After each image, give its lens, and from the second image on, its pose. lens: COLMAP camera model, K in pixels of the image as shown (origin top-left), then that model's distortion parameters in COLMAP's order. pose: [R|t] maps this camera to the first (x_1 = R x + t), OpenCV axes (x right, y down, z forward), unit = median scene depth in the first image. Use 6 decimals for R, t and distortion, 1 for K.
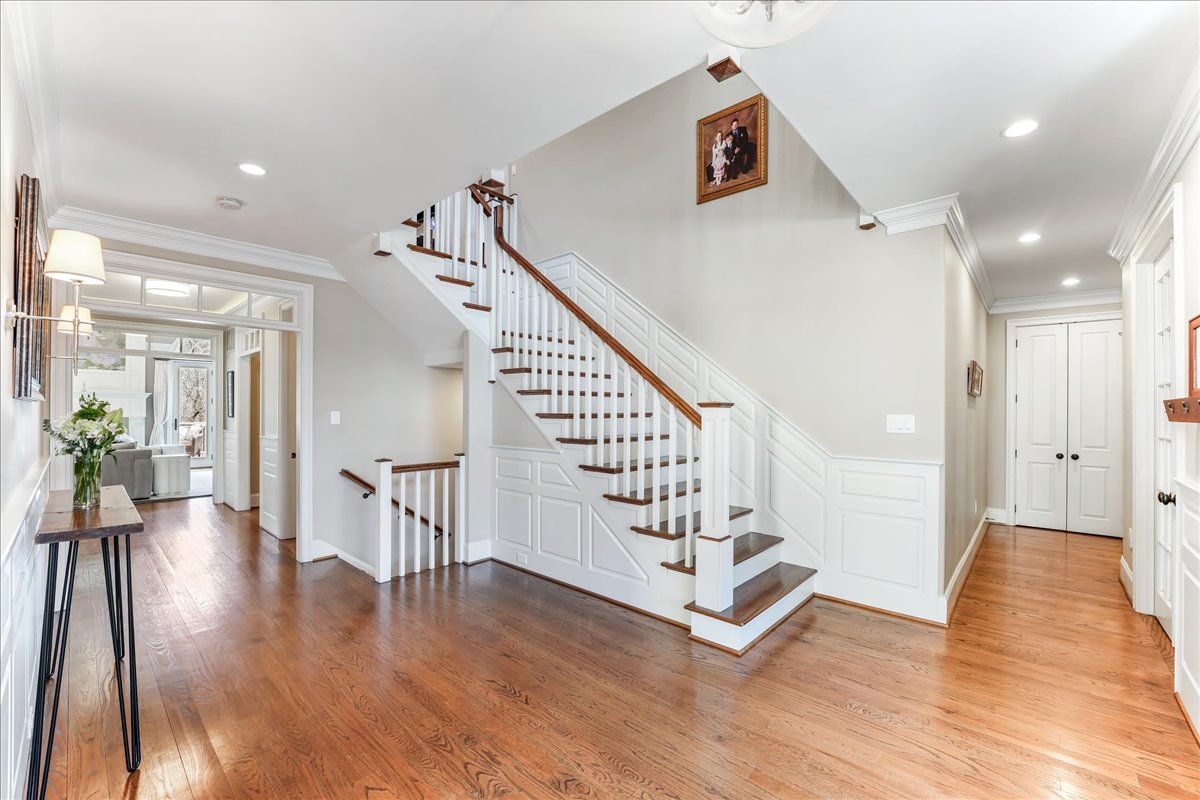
lens RADIAL K [[491.0, 0, 603.9], [0, 491.0, 407.9], [0, 0, 1]] dist [-0.015701, 0.001216]
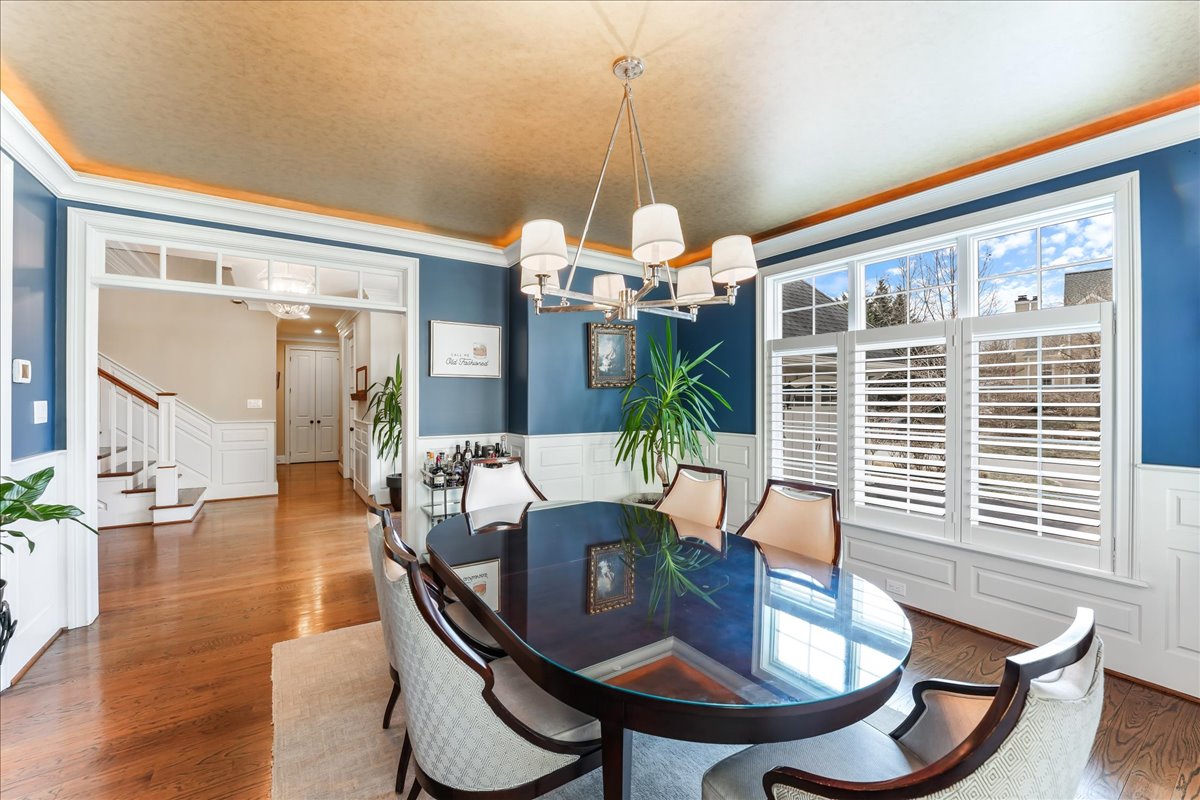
lens RADIAL K [[491.0, 0, 603.4], [0, 491.0, 399.8], [0, 0, 1]] dist [-0.015701, 0.001216]
pose [[0.246031, -0.007553, 0.969233, -1.049665], [-0.005330, 0.999944, 0.009145, -0.012838], [-0.969247, -0.007416, 0.245977, -0.954383]]
